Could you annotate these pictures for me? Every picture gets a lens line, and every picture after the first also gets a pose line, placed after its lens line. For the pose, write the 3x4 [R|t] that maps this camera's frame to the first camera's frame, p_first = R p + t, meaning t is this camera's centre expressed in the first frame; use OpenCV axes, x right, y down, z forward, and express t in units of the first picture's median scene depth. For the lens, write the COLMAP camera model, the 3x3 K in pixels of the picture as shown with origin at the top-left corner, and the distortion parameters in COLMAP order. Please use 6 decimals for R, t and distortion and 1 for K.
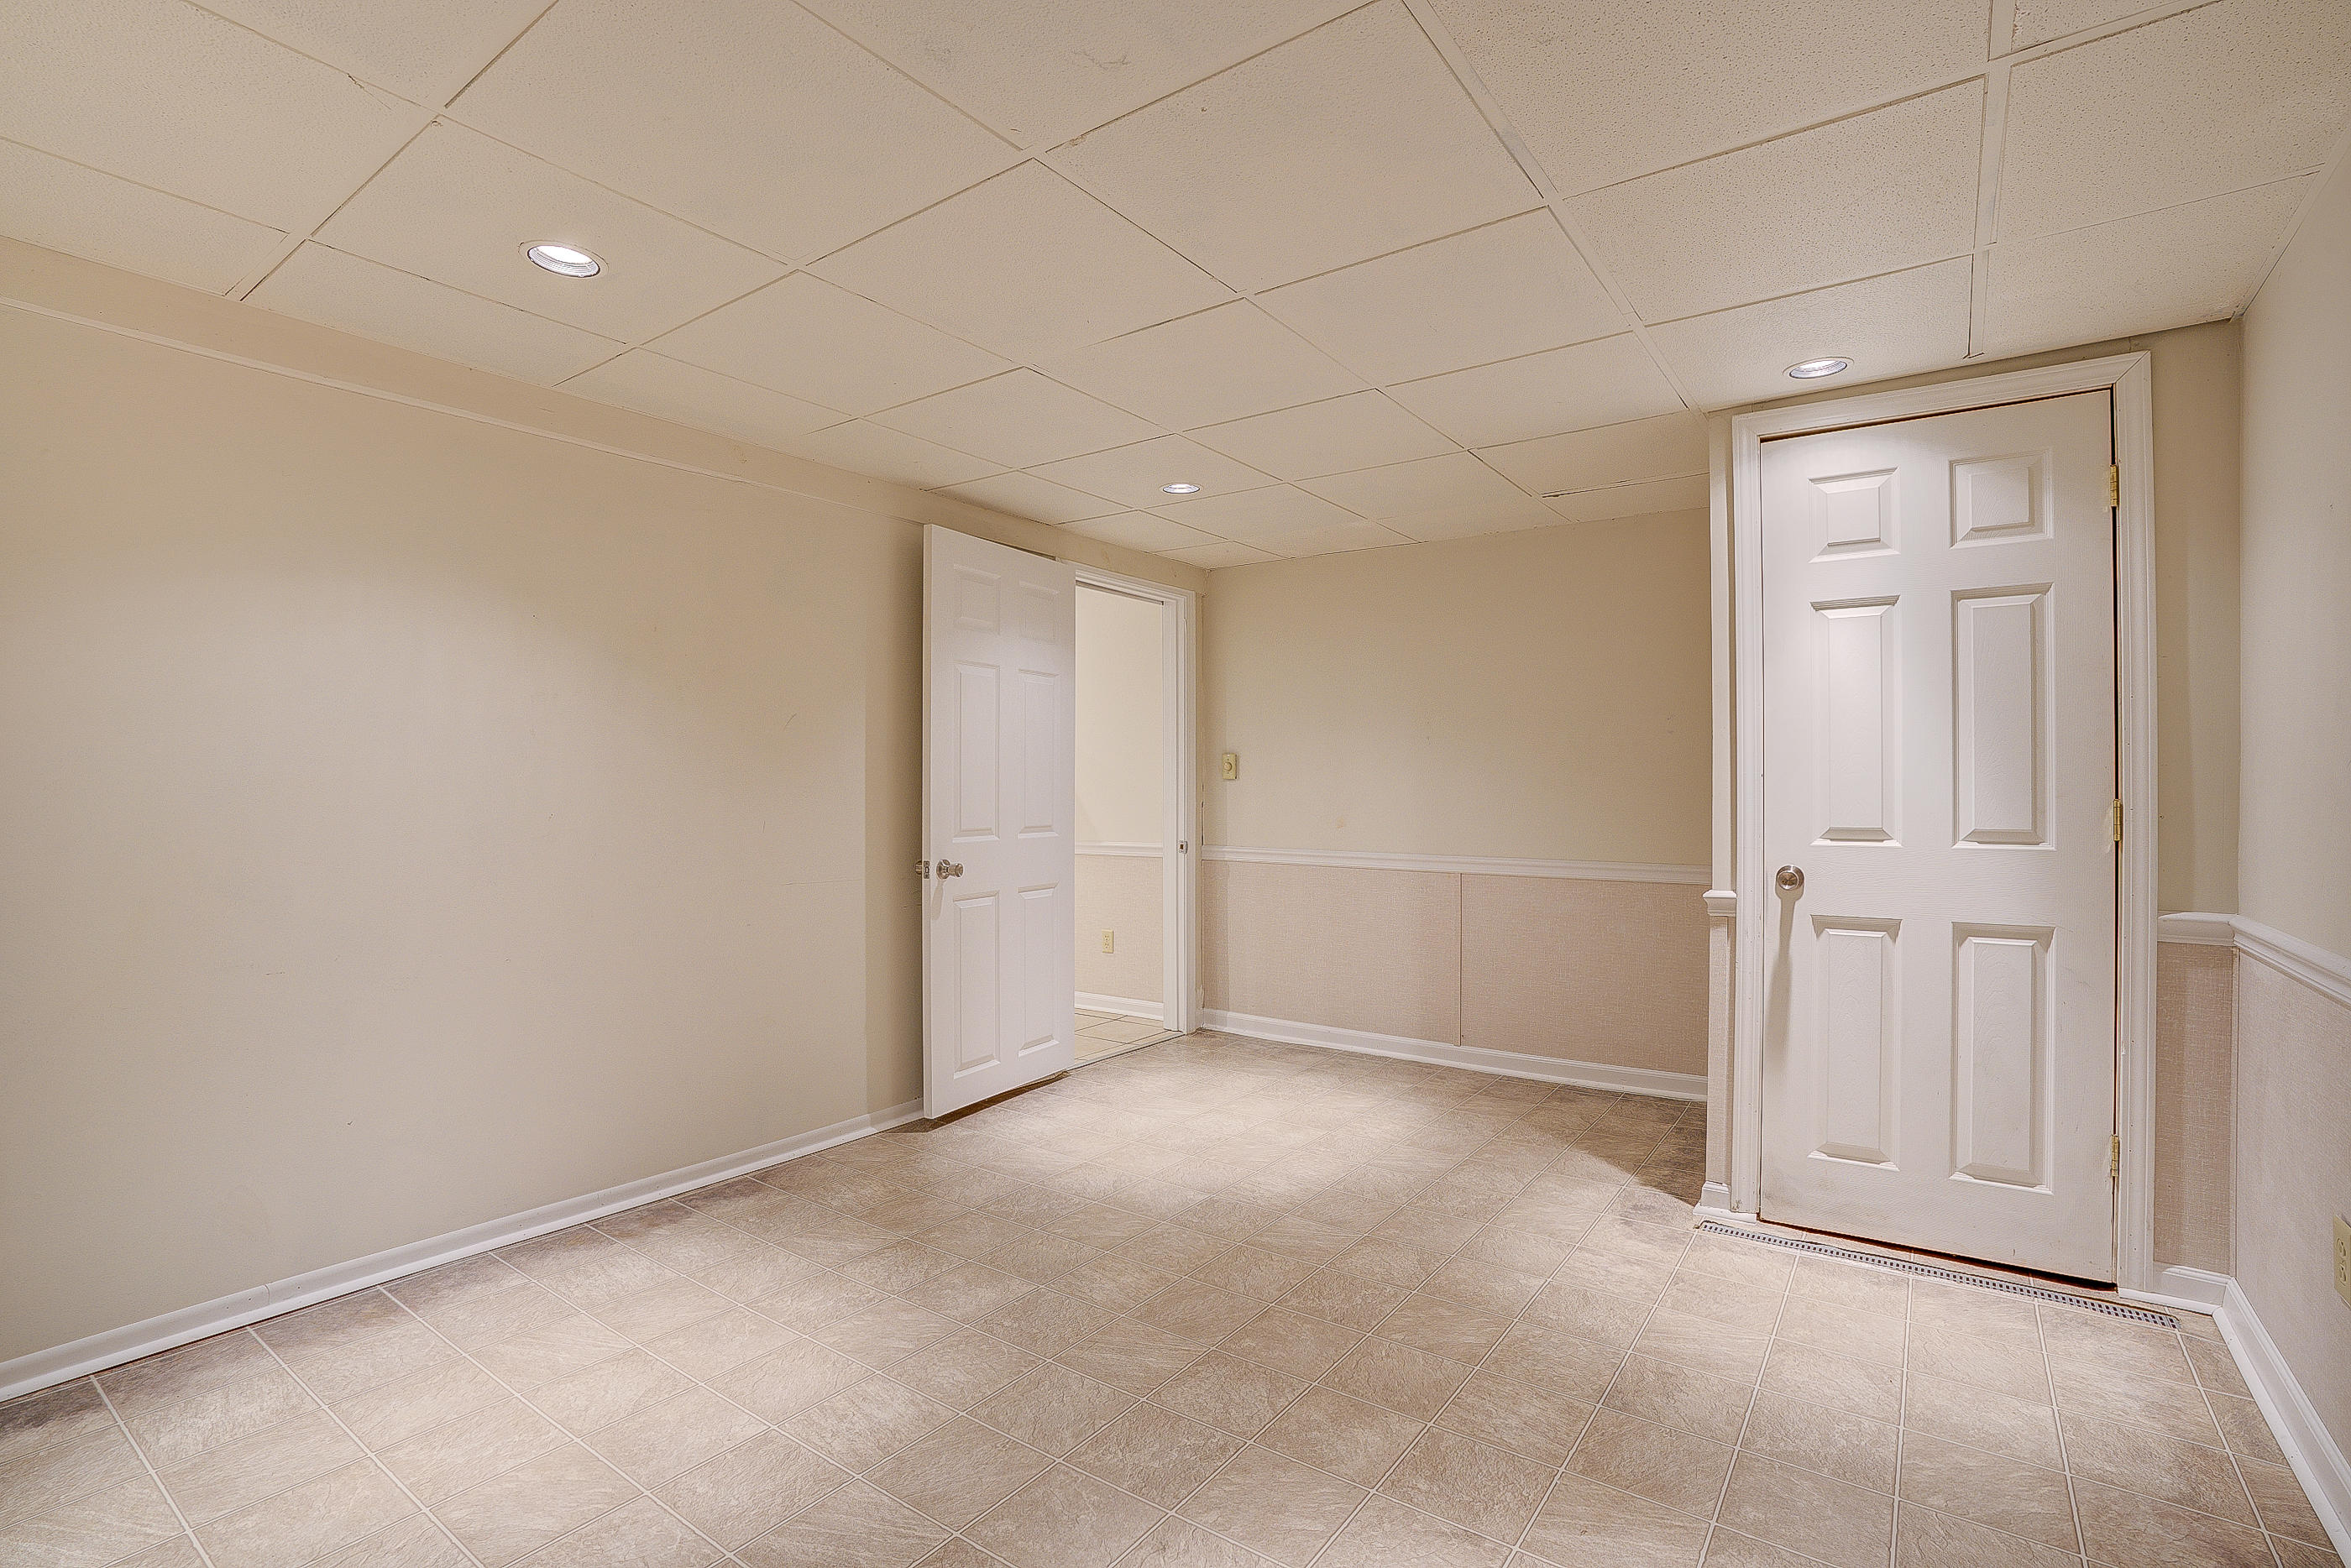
lens RADIAL K [[1071.8, 0, 1175.8], [0, 1071.8, 809.3], [0, 0, 1]] dist [-0.088484, 0.037803]
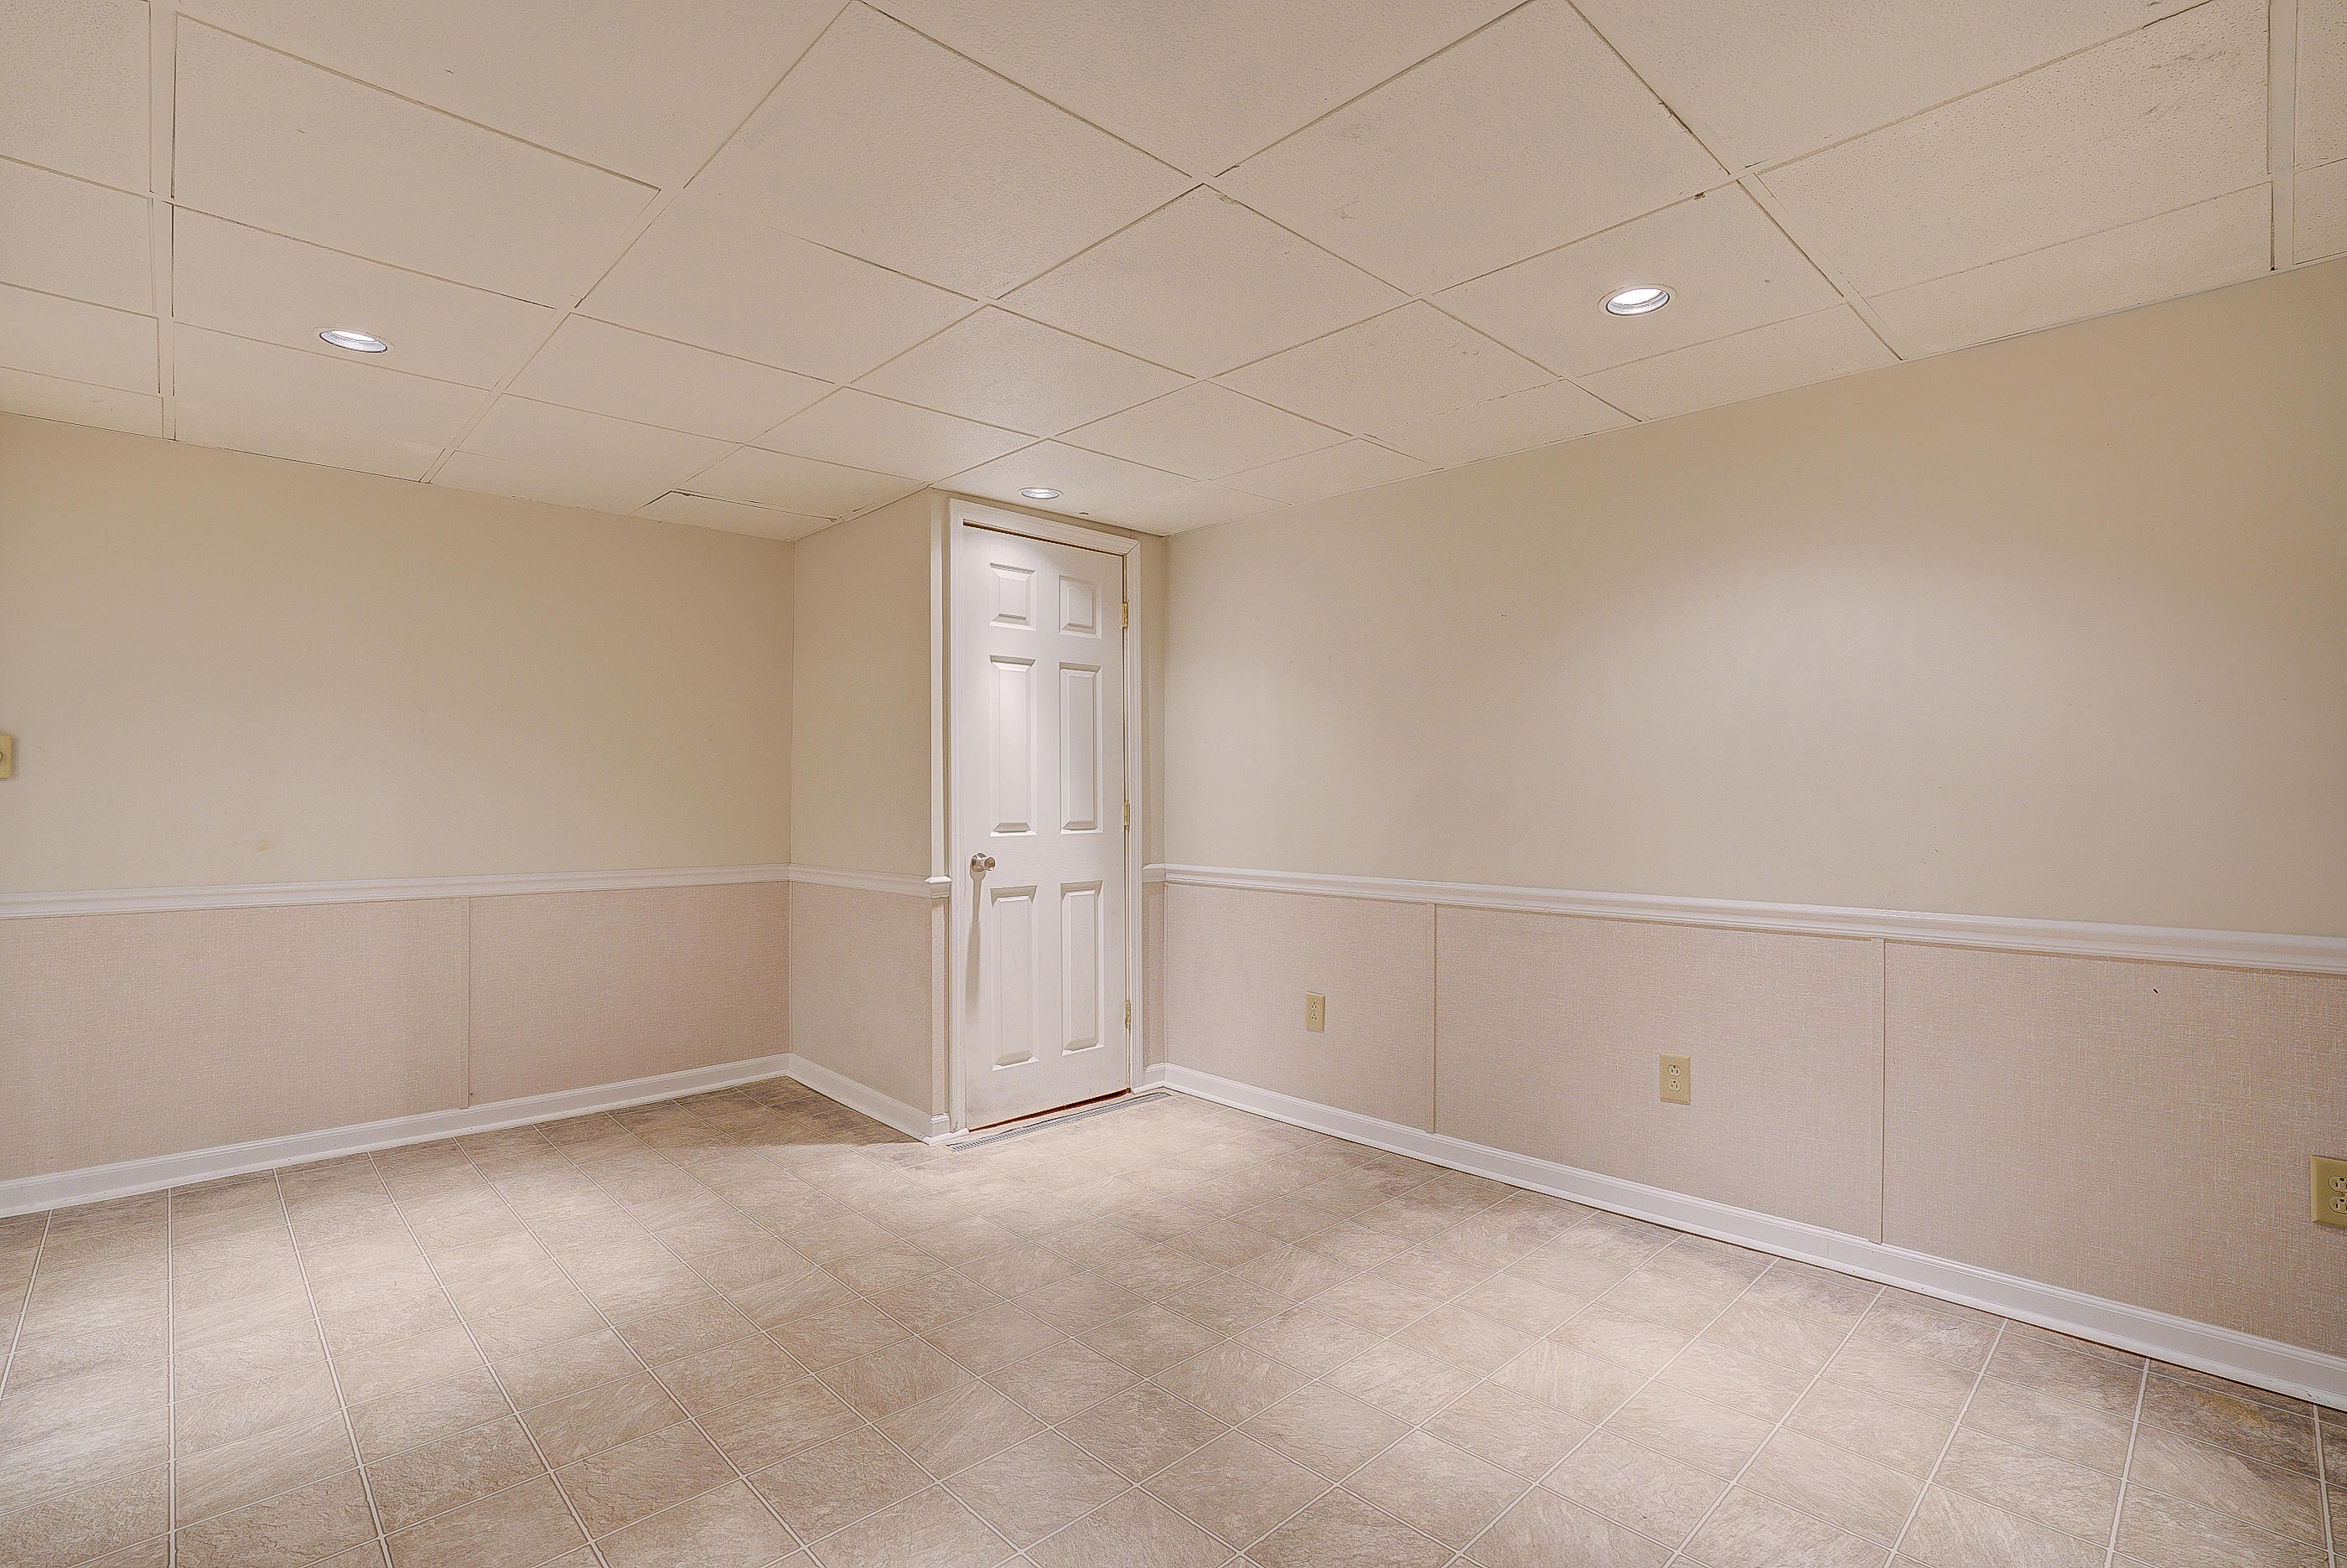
lens RADIAL K [[1091.5, 0, 1180.5], [0, 1091.5, 791.1], [0, 0, 1]] dist [-0.071137, 0.031014]
pose [[0.184747, -0.000191, 0.982786, -0.729069], [0.016226, 0.999864, -0.002856, -0.016513], [-0.982652, 0.016474, 0.184725, 0.508494]]
